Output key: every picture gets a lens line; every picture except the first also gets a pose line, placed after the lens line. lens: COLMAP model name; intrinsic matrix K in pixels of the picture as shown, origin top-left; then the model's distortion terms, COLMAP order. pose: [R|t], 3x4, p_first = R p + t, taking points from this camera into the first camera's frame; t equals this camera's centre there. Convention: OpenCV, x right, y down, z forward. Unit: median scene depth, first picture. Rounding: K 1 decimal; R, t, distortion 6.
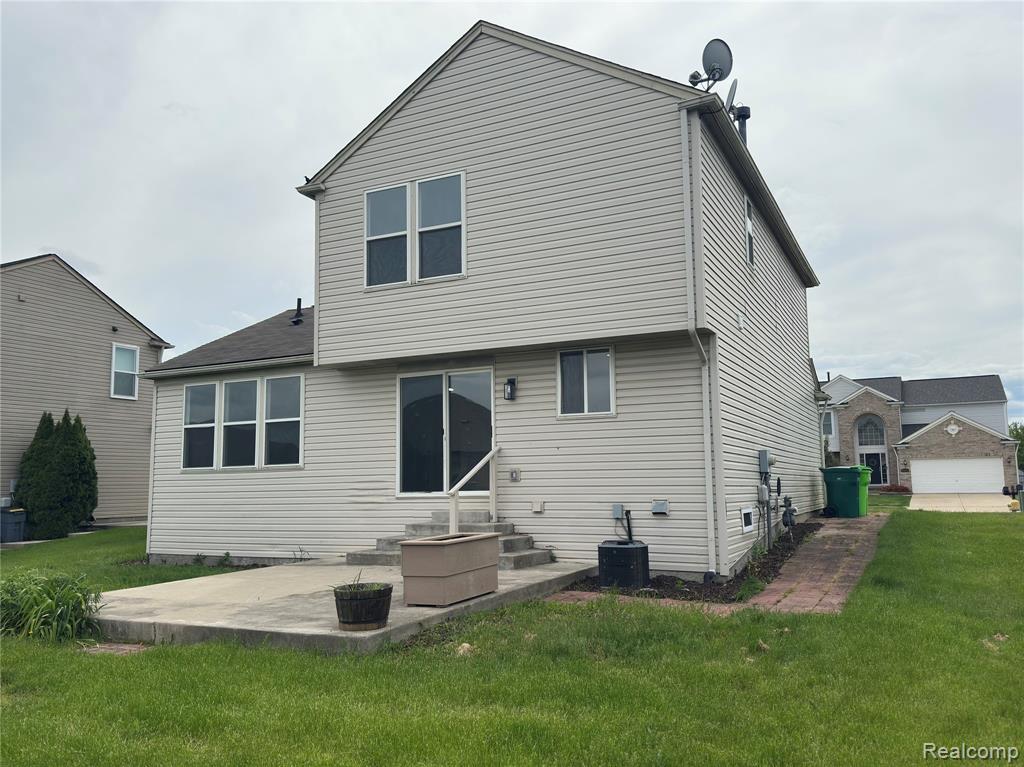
lens RADIAL K [[820.0, 0, 511.3], [0, 820.0, 380.9], [0, 0, 1]] dist [0.051824, -0.004366]
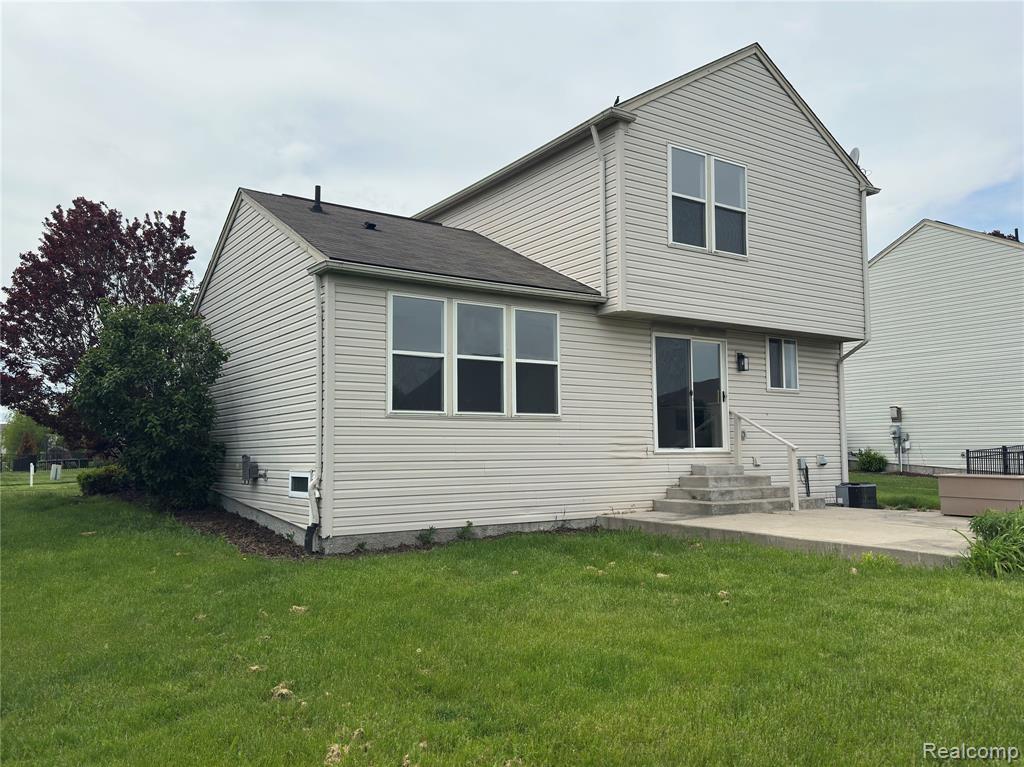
lens RADIAL K [[820.0, 0, 509.8], [0, 820.0, 386.7], [0, 0, 1]] dist [0.051824, -0.004366]
pose [[0.489727, 0.079226, 0.868269, -1.099443], [-0.115656, 0.992965, -0.025371, 0.105337], [-0.864170, -0.087996, 0.495445, 0.648989]]
